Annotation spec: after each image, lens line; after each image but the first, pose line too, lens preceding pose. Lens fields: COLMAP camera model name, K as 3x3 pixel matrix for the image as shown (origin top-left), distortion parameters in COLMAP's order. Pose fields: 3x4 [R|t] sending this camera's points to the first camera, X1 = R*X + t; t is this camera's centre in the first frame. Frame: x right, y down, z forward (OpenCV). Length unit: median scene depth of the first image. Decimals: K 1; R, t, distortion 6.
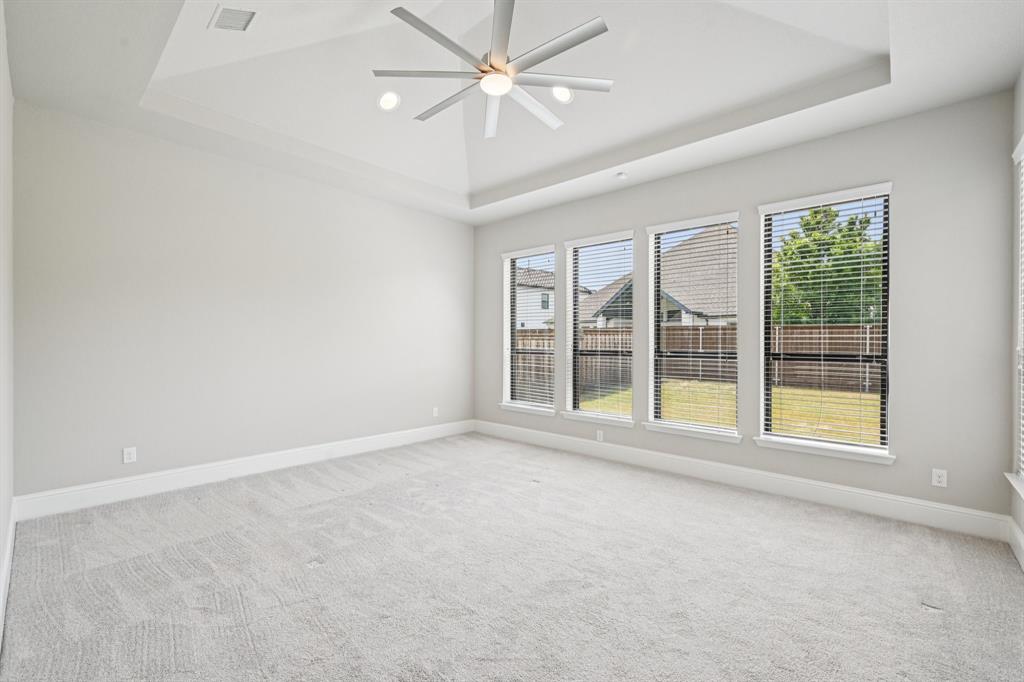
lens RADIAL K [[388.6, 0, 513.0], [0, 388.6, 342.6], [0, 0, 1]] dist [0.000014, 0.000063]
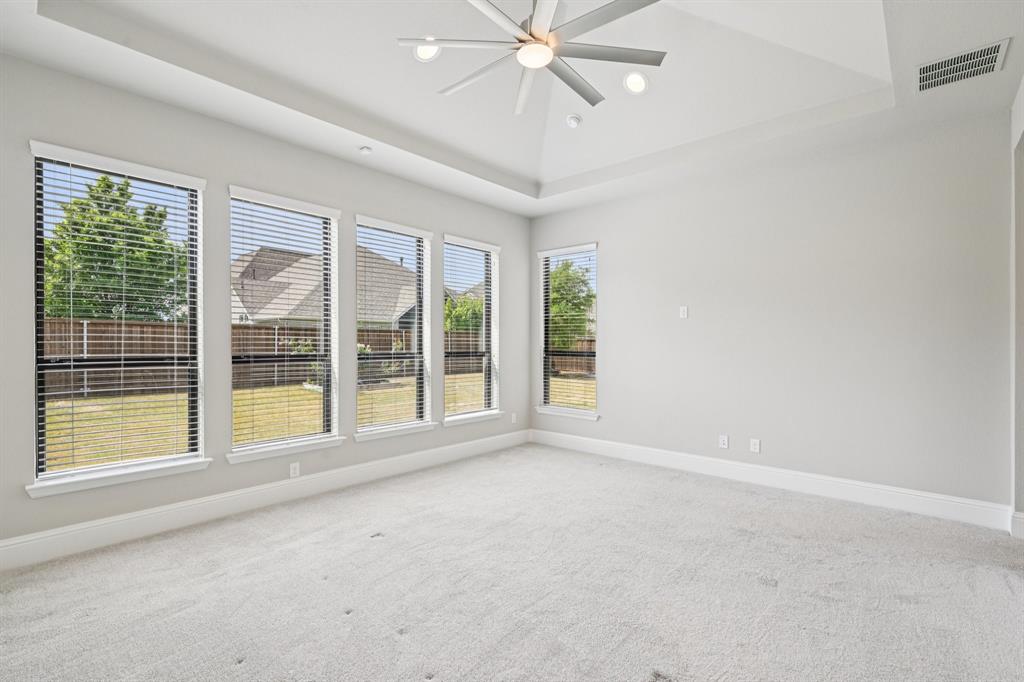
lens RADIAL K [[473.0, 0, 517.8], [0, 473.0, 346.0], [0, 0, 1]] dist [0.005231, -0.000162]
pose [[0.042627, -0.006776, 0.999068, -0.244680], [0.001373, 0.999976, 0.006723, -0.000934], [-0.999090, 0.001085, 0.042636, 0.199384]]
